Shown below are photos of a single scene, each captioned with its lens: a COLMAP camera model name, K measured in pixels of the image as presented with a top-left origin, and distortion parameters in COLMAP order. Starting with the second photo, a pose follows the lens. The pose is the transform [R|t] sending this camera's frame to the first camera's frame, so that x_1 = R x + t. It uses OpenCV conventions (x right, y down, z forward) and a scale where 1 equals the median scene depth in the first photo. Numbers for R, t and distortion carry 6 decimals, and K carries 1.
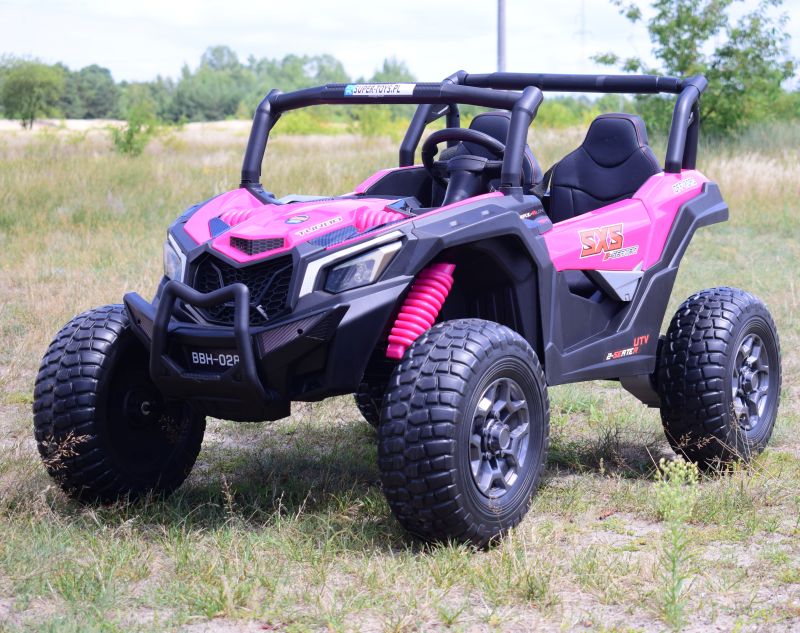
lens RADIAL K [[1942.9, 0, 403.4], [0, 1942.9, 321.3], [0, 0, 1]] dist [0.099766, 0.000000]
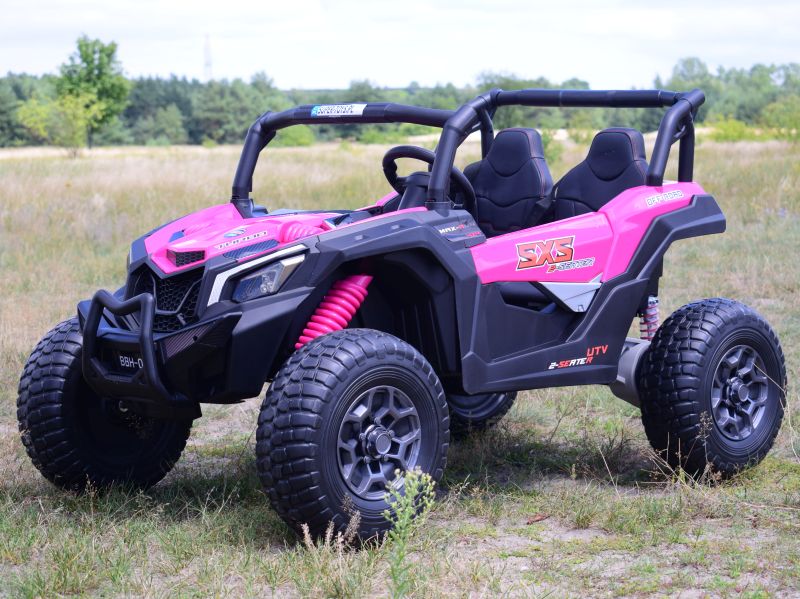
lens RADIAL K [[1830.8, 0, 400.0], [0, 1830.8, 296.8], [0, 0, 1]] dist [-0.004339, 0.000000]
pose [[0.968311, 0.008835, -0.249590, 0.278450], [-0.011645, 0.999884, -0.009783, -0.008348], [0.249474, 0.012379, 0.968302, 0.045688]]
